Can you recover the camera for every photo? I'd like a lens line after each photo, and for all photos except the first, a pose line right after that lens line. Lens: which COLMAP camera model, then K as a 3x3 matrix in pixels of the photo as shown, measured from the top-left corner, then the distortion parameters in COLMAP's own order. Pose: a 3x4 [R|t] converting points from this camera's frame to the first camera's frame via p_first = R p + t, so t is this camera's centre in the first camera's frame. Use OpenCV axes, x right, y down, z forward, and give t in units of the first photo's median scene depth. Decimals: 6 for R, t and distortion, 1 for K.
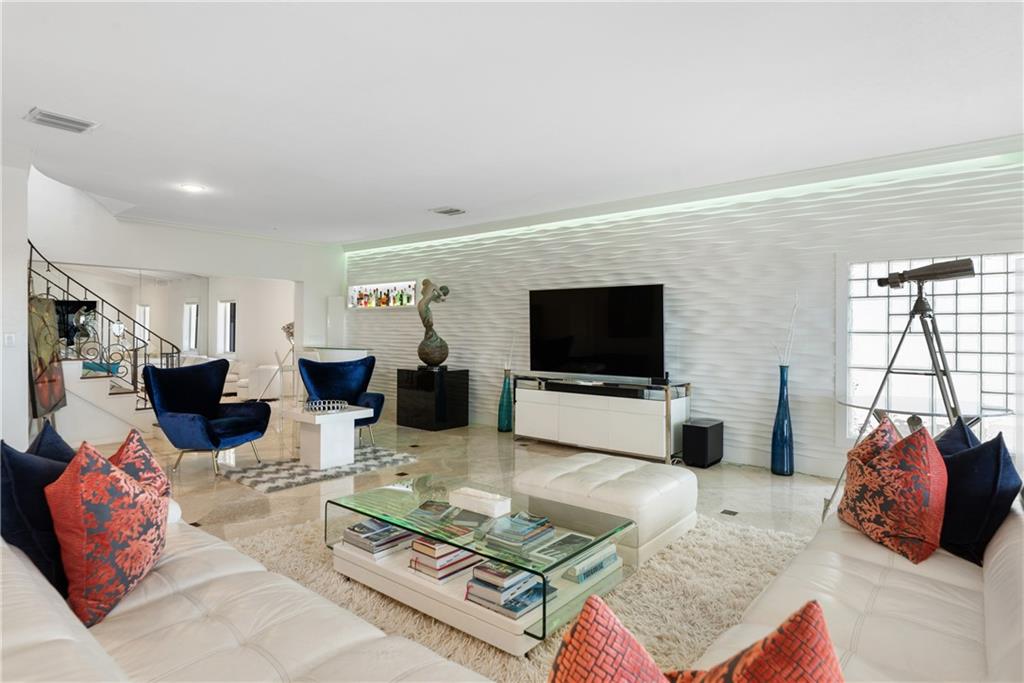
lens RADIAL K [[558.4, 0, 510.9], [0, 558.4, 335.8], [0, 0, 1]] dist [-0.000504, 0.000023]
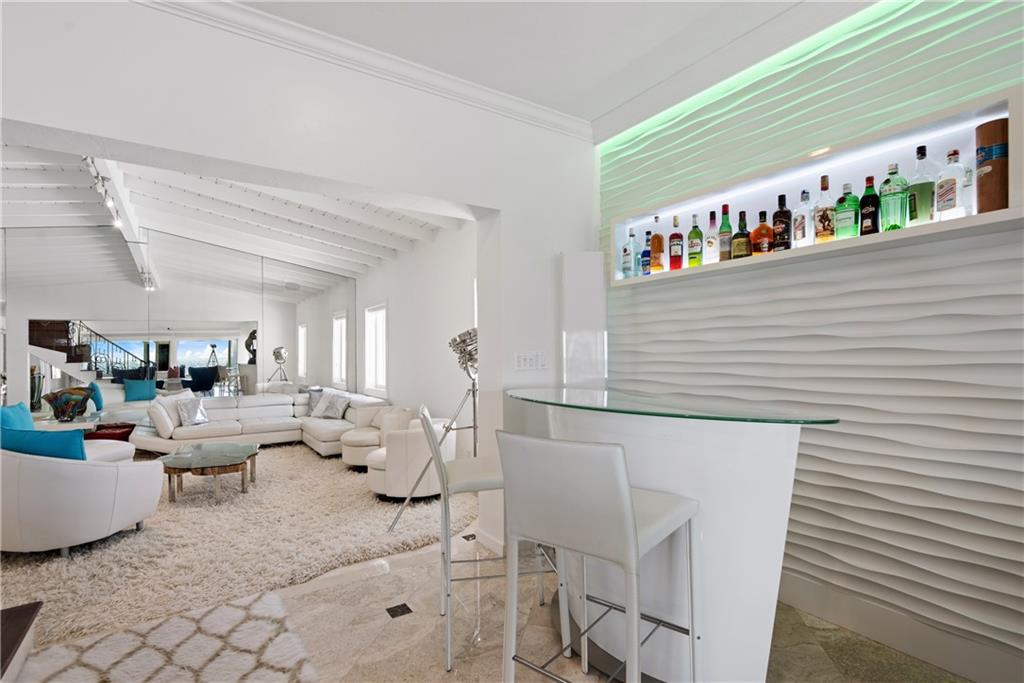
lens RADIAL K [[470.8, 0, 511.9], [0, 470.8, 346.6], [0, 0, 1]] dist [-0.000095, -0.000013]
pose [[0.960033, -0.023745, -0.278879, -0.279051], [0.017825, 0.999559, -0.023746, -0.001648], [0.279319, 0.017826, 0.960033, 0.707018]]
